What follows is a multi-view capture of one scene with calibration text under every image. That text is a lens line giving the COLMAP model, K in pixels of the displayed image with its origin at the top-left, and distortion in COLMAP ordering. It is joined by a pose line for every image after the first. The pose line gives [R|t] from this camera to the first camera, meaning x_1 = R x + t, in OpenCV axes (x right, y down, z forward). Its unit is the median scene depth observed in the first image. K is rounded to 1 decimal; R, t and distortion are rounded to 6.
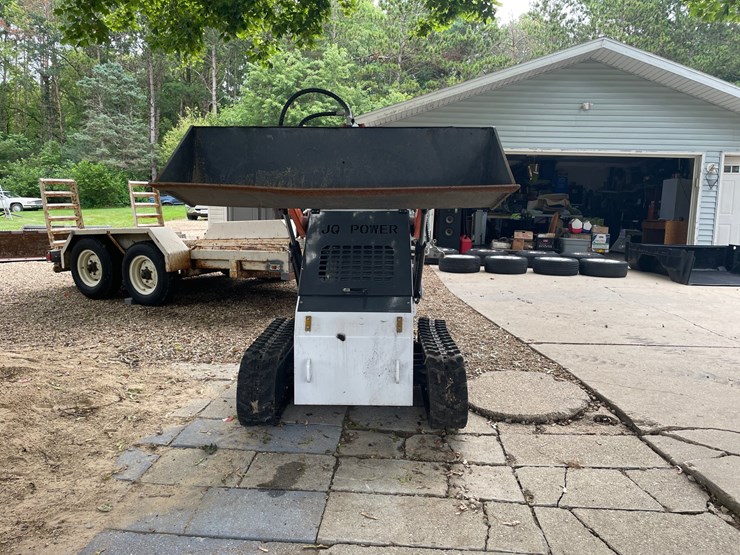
lens RADIAL K [[559.3, 0, 372.0], [0, 559.3, 272.8], [0, 0, 1]] dist [0.094068, -0.118543]
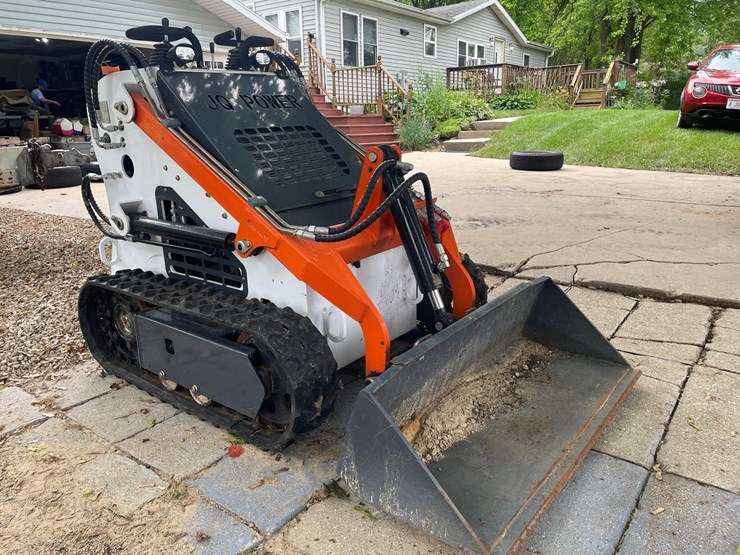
lens RADIAL K [[559.3, 0, 364.5], [0, 559.3, 270.5], [0, 0, 1]] dist [0.094068, -0.118543]
pose [[0.534779, -0.255767, 0.805354, -0.436416], [0.129930, 0.966646, 0.220713, -0.013789], [-0.834943, -0.013393, 0.550174, 0.438104]]
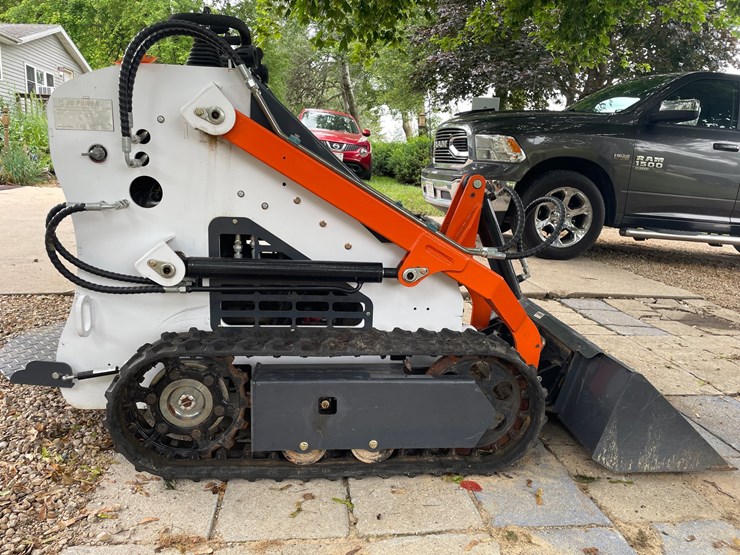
lens RADIAL K [[559.3, 0, 370.5], [0, 559.3, 266.9], [0, 0, 1]] dist [0.094068, -0.118543]
pose [[-0.201897, -0.207727, 0.957124, -0.517984], [0.068779, 0.971829, 0.225427, -0.048449], [-0.976989, 0.111343, -0.181922, 0.864612]]
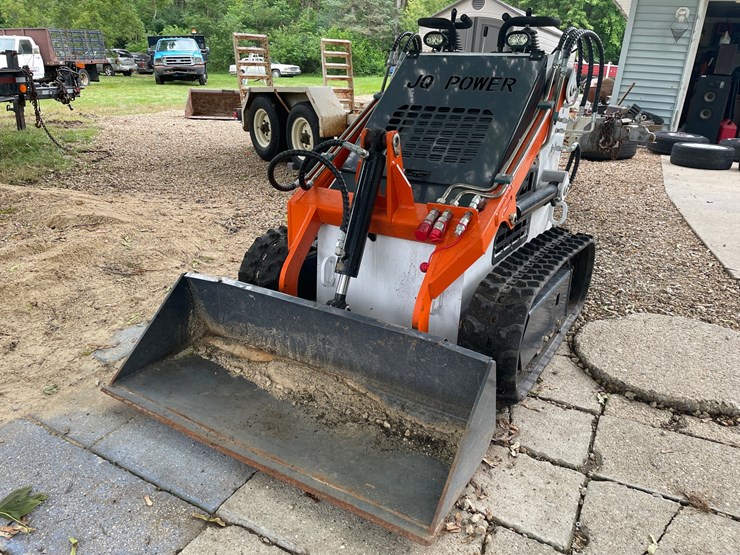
lens RADIAL K [[559.3, 0, 366.4], [0, 559.3, 270.4], [0, 0, 1]] dist [0.094068, -0.118543]
pose [[0.908574, 0.163301, -0.384483, 0.146189], [-0.081692, 0.972110, 0.219837, 0.003008], [0.409659, -0.168329, 0.896574, 0.239120]]
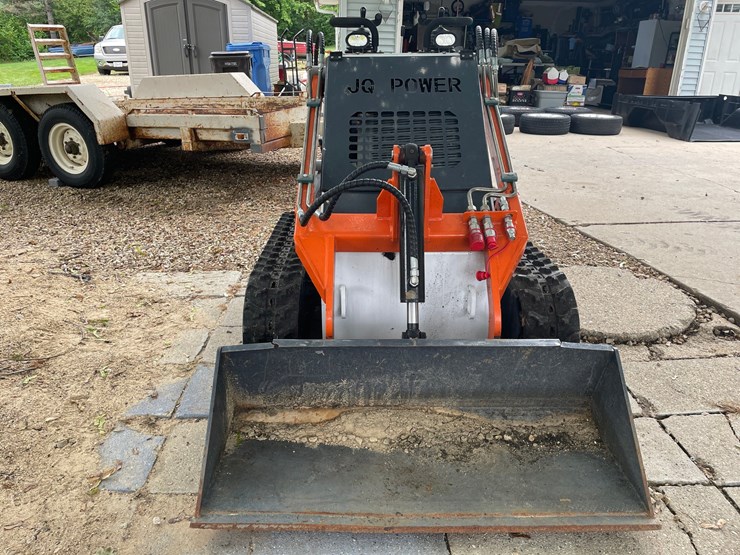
lens RADIAL K [[559.3, 0, 363.6], [0, 559.3, 271.9], [0, 0, 1]] dist [0.094068, -0.118543]
pose [[0.994272, -0.047820, 0.095585, -0.122626], [0.023263, 0.969708, 0.243156, -0.020299], [-0.104317, -0.239539, 0.965266, 0.233586]]
